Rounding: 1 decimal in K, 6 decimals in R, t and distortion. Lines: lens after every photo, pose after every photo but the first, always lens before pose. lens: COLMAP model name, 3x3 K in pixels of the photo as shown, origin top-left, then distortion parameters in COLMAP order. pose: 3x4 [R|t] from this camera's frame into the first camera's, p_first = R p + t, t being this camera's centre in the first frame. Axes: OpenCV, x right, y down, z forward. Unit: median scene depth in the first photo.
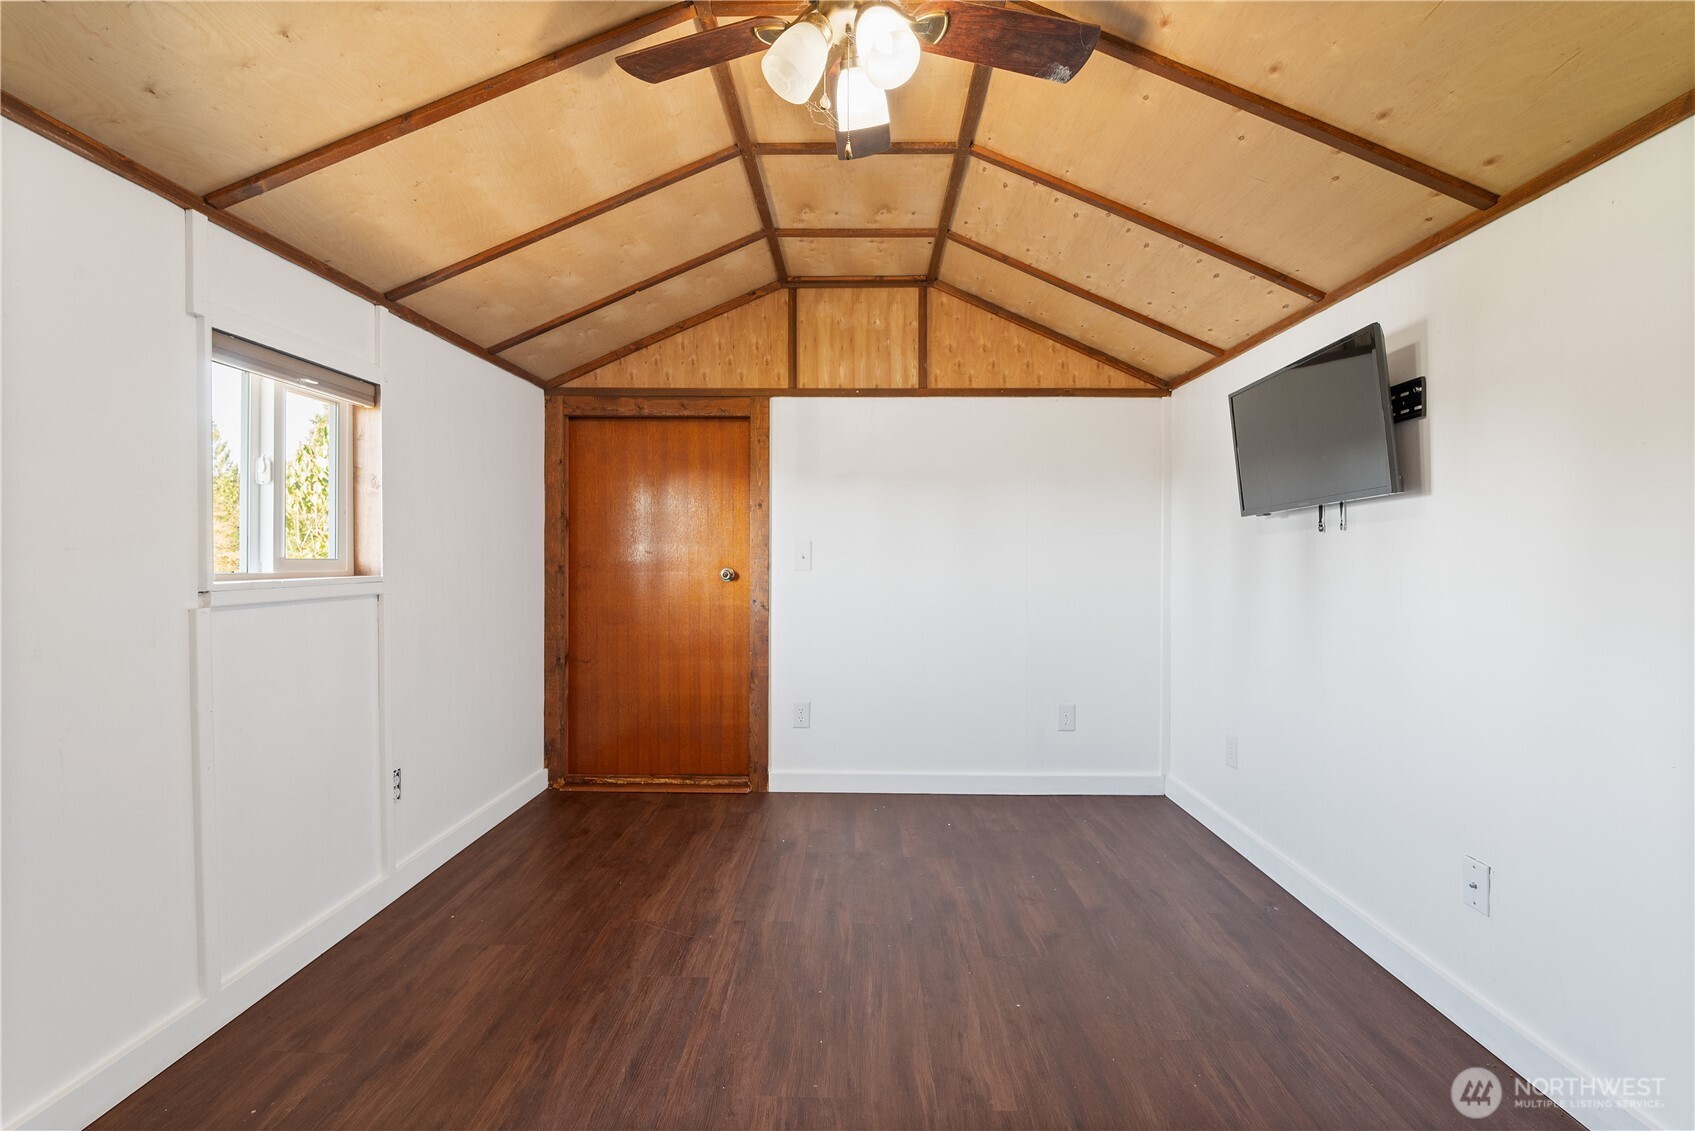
lens RADIAL K [[734.9, 0, 847.5], [0, 734.9, 565.5], [0, 0, 1]] dist [0.013915, -0.000017]
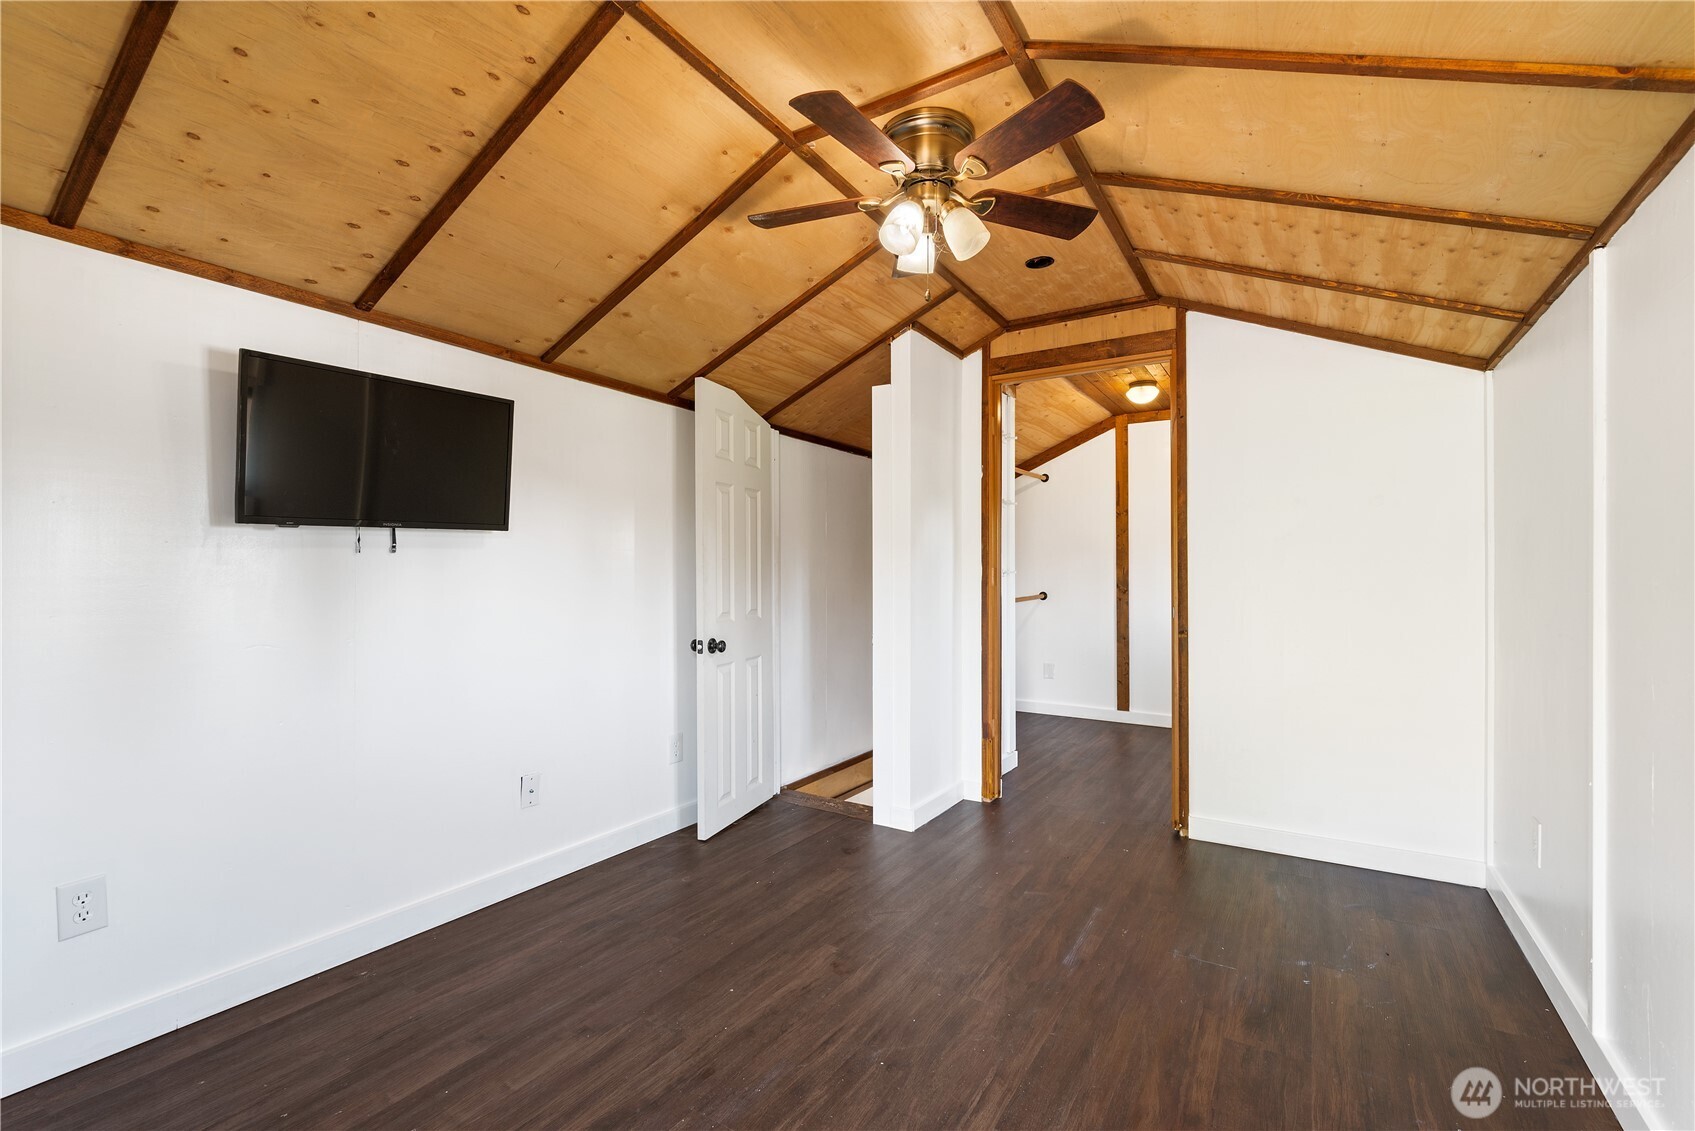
lens RADIAL K [[734.9, 0, 847.5], [0, 734.9, 565.5], [0, 0, 1]] dist [0.013915, -0.000017]
pose [[-0.855652, -0.000698, 0.517551, -0.489415], [-0.001196, 0.999999, -0.000628, -0.036548], [-0.517551, -0.001156, -0.855652, 1.870075]]
